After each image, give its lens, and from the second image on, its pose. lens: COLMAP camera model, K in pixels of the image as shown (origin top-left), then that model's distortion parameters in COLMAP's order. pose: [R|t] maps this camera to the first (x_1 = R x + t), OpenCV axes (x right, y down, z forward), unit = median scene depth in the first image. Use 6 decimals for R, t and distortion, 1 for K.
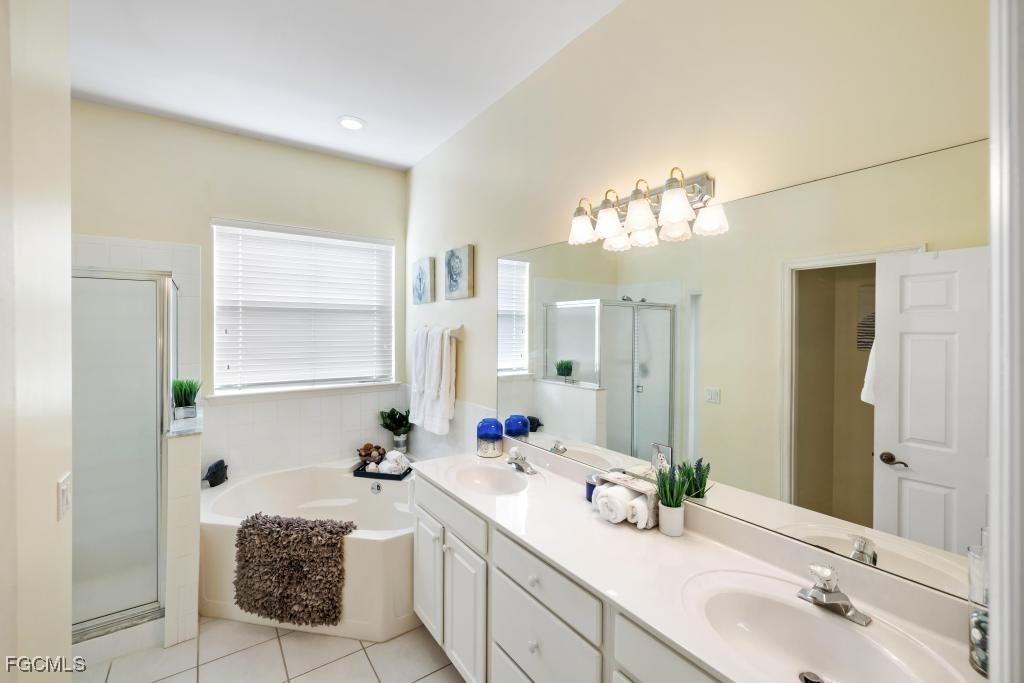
lens RADIAL K [[422.5, 0, 496.2], [0, 422.5, 333.6], [0, 0, 1]] dist [-0.001334, -0.000134]
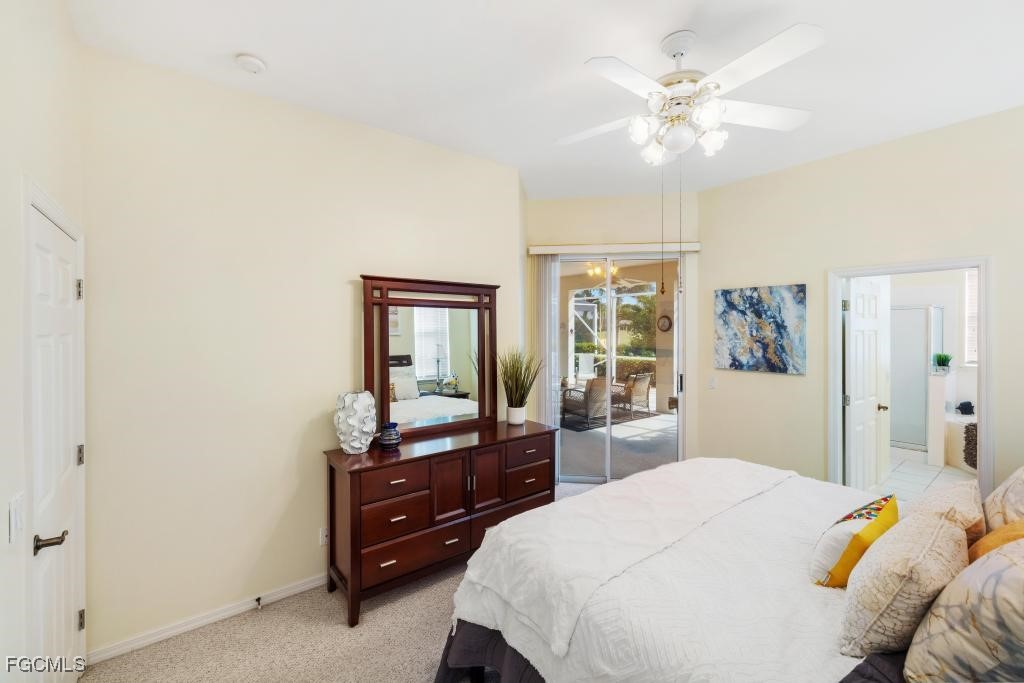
lens RADIAL K [[442.0, 0, 513.5], [0, 442.0, 327.3], [0, 0, 1]] dist [-0.000157, 0.000058]
pose [[0.068116, -0.005931, -0.997660, 1.392241], [-0.008059, 0.999946, -0.006495, 0.016943], [0.997645, 0.008482, 0.068065, -1.351119]]
